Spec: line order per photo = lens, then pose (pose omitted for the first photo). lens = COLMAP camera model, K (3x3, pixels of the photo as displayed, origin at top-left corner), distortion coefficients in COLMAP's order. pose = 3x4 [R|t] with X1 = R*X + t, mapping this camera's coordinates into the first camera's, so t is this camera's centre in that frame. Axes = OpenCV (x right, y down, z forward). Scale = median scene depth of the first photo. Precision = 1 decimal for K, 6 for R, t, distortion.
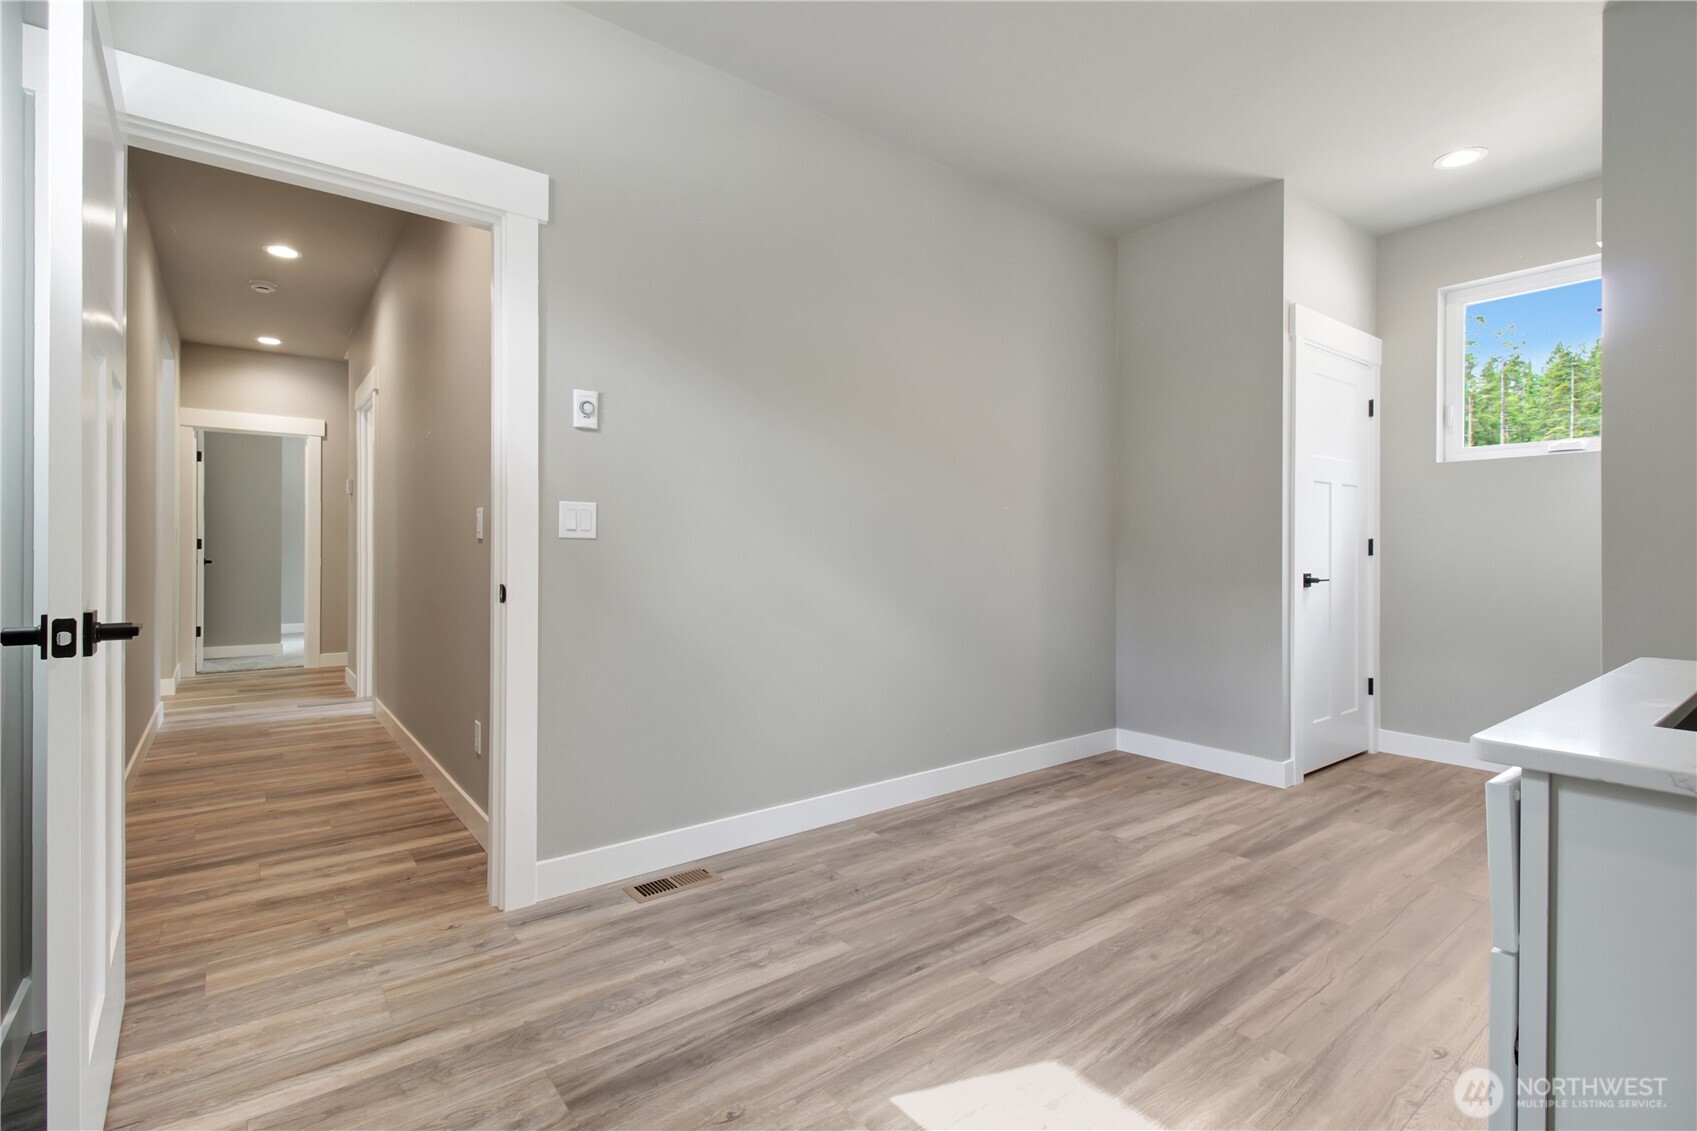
lens RADIAL K [[787.1, 0, 861.4], [0, 787.1, 553.6], [0, 0, 1]] dist [0.002912, -0.013712]
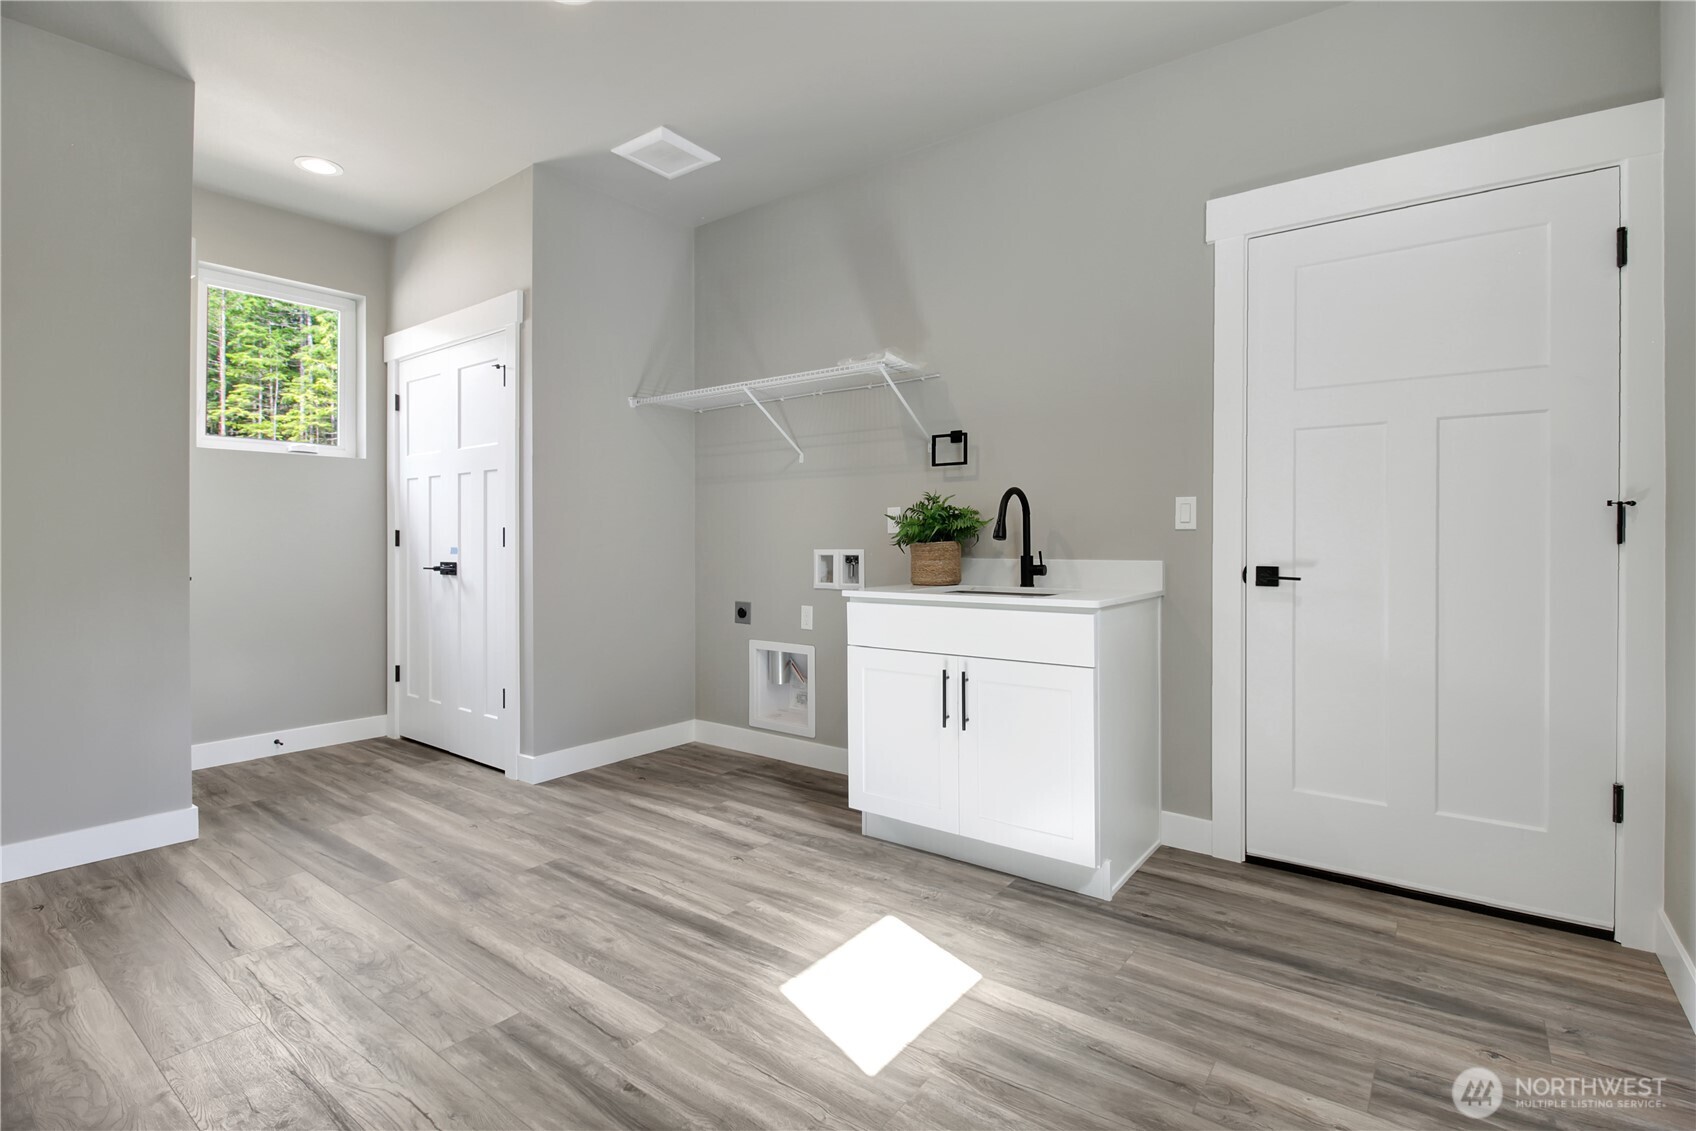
lens RADIAL K [[784.8, 0, 856.7], [0, 784.8, 538.9], [0, 0, 1]] dist [-0.000750, -0.009703]
pose [[-0.254432, -0.000664, 0.967091, -0.508311], [0.006420, 0.999977, 0.002375, -0.006372], [-0.967069, 0.006813, -0.254421, 0.689817]]
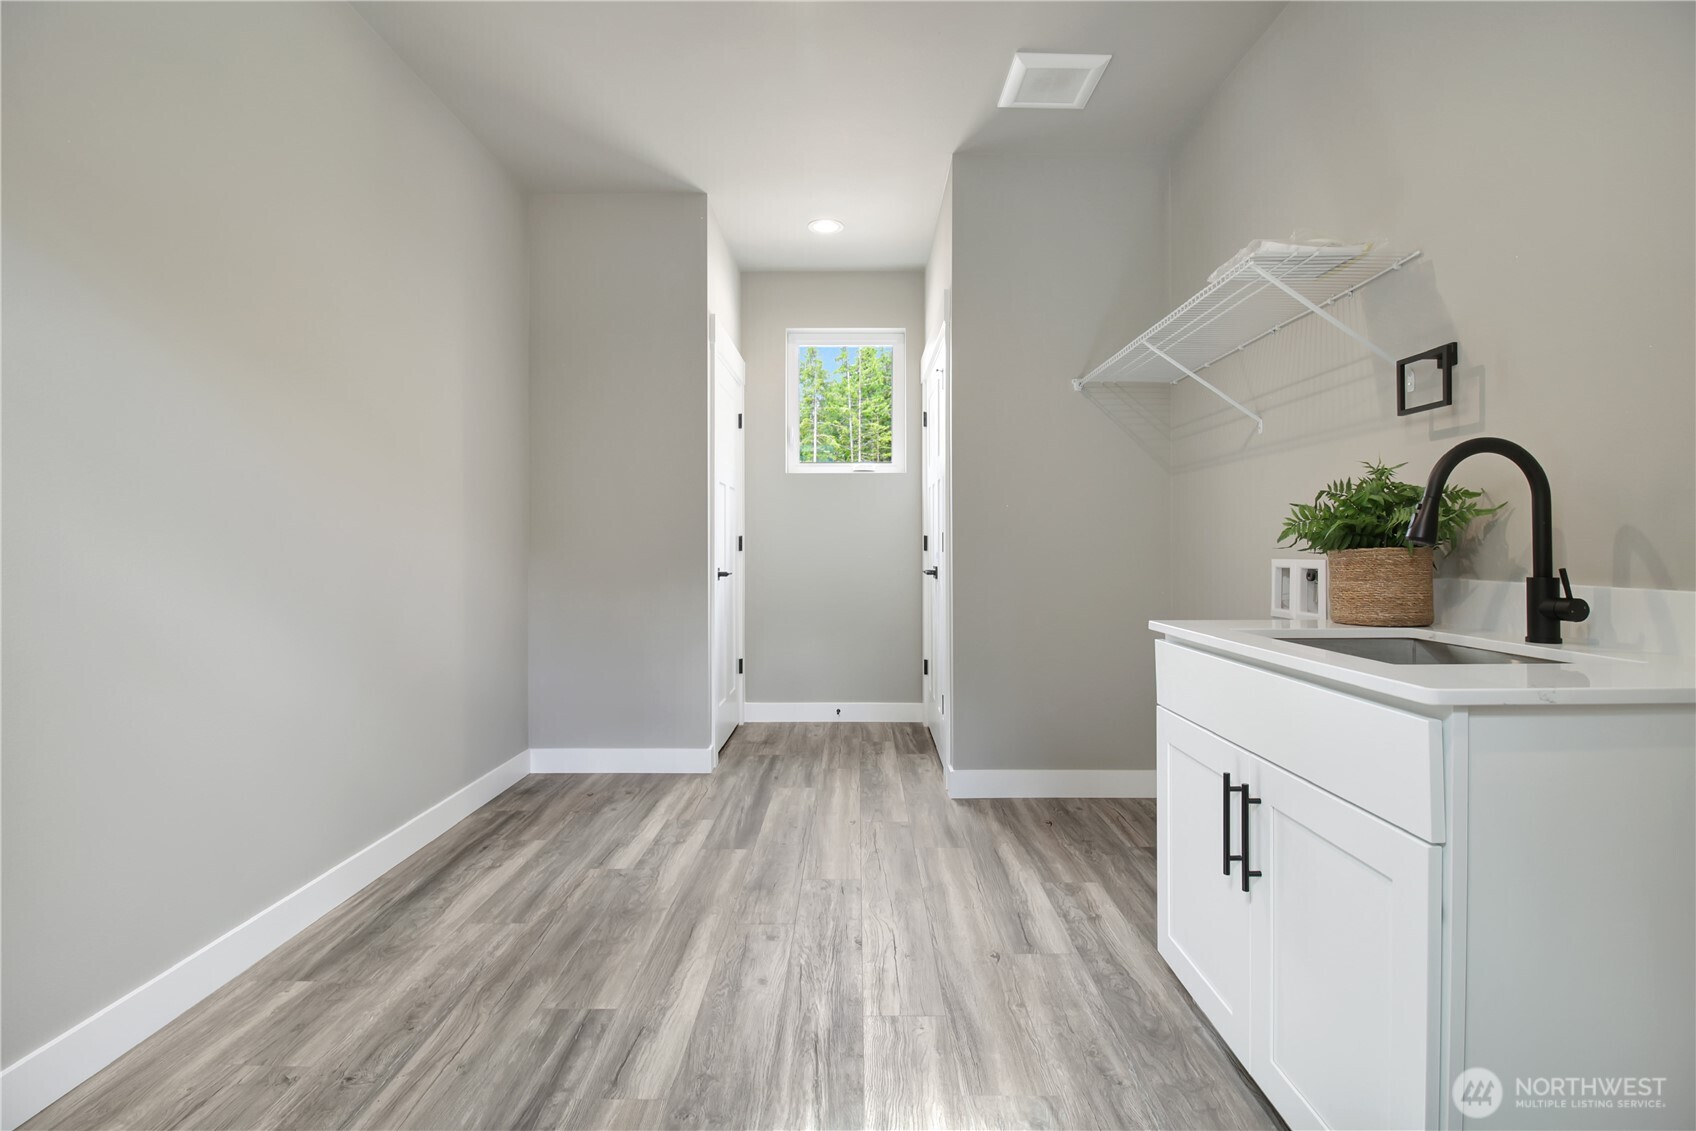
lens RADIAL K [[794.7, 0, 860.1], [0, 794.7, 543.3], [0, 0, 1]] dist [-0.001493, -0.011501]
pose [[0.616491, -0.002196, 0.787359, -0.219850], [0.008213, 0.999960, -0.003642, -0.004008], [-0.787319, 0.008711, 0.616484, 0.234081]]
